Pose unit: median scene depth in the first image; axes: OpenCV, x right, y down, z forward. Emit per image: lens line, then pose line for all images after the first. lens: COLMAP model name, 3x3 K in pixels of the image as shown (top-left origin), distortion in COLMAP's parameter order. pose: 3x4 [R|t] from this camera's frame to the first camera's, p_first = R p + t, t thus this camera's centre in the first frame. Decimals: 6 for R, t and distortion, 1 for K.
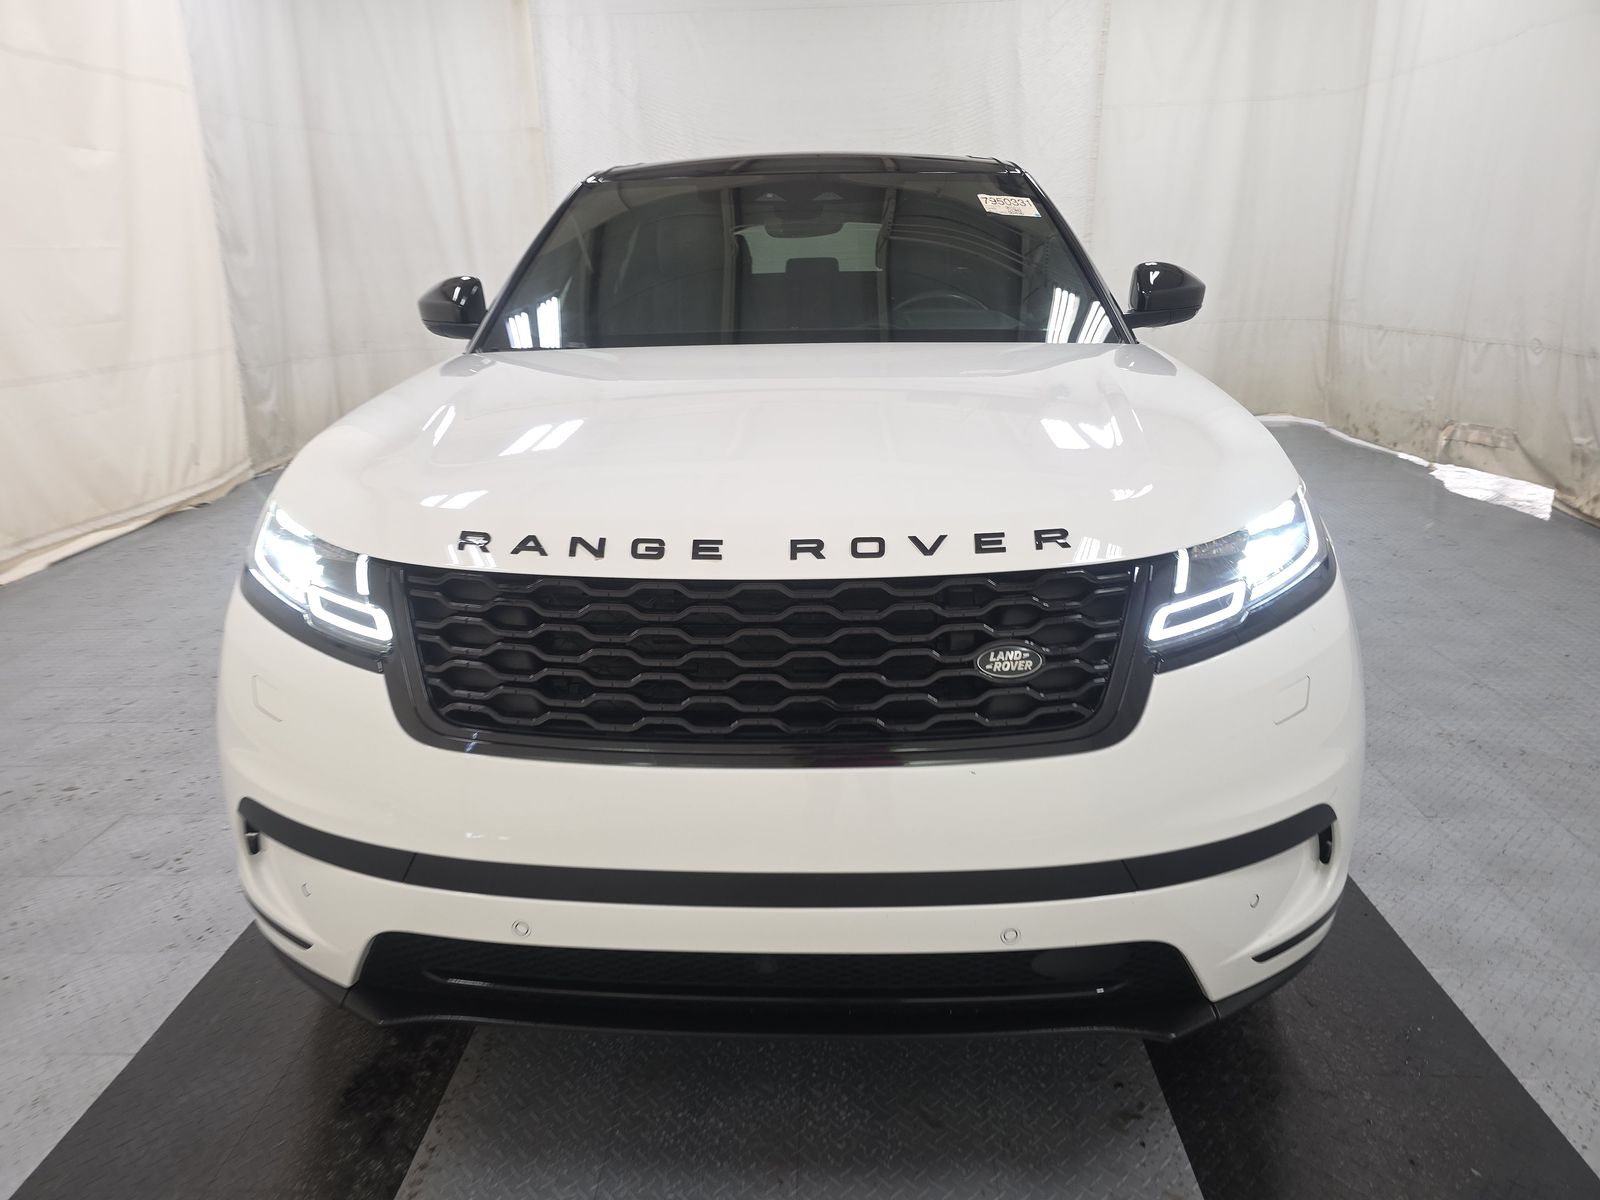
lens RADIAL K [[1079.3, 0, 796.1], [0, 1079.3, 607.4], [0, 0, 1]] dist [0.017693, -0.018253]
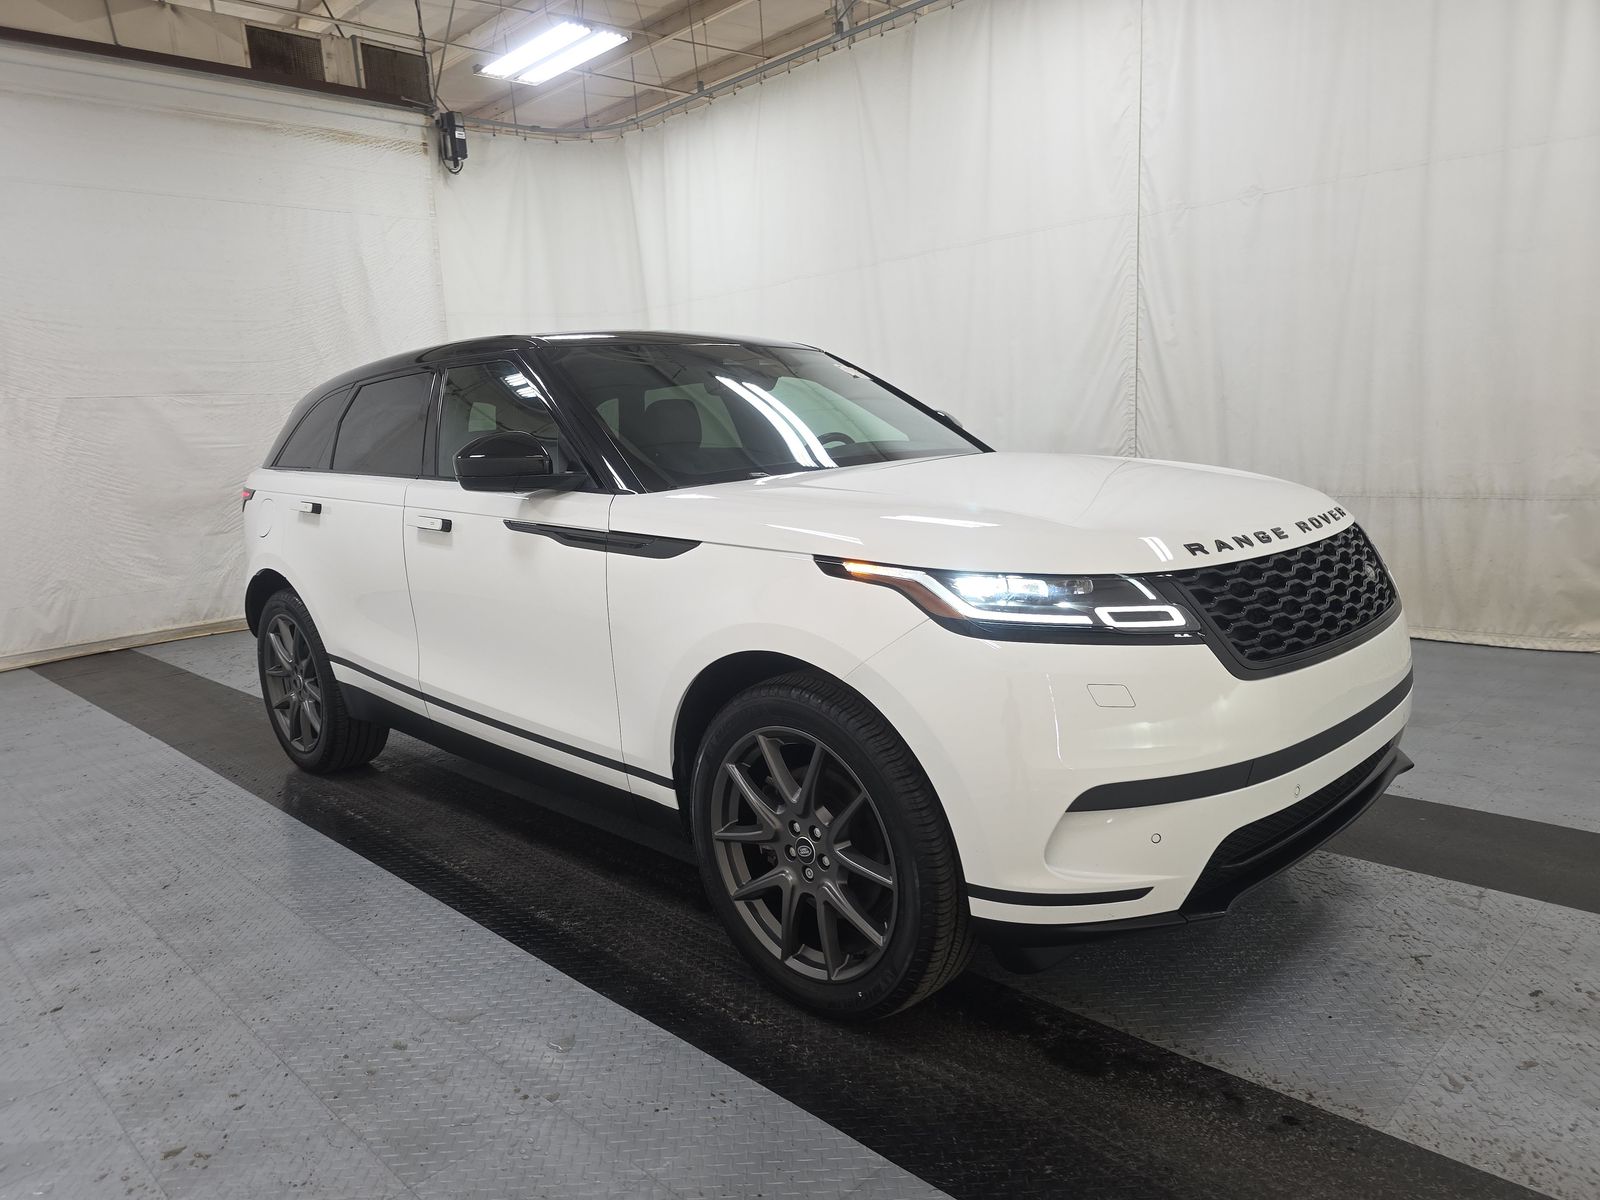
lens RADIAL K [[1079.3, 0, 788.1], [0, 1079.3, 600.0], [0, 0, 1]] dist [0.017693, -0.018253]
pose [[0.700650, -0.148150, 0.697955, -1.697267], [0.268937, 0.960893, -0.066013, -0.045899], [-0.660880, 0.233958, 0.713093, 0.319217]]
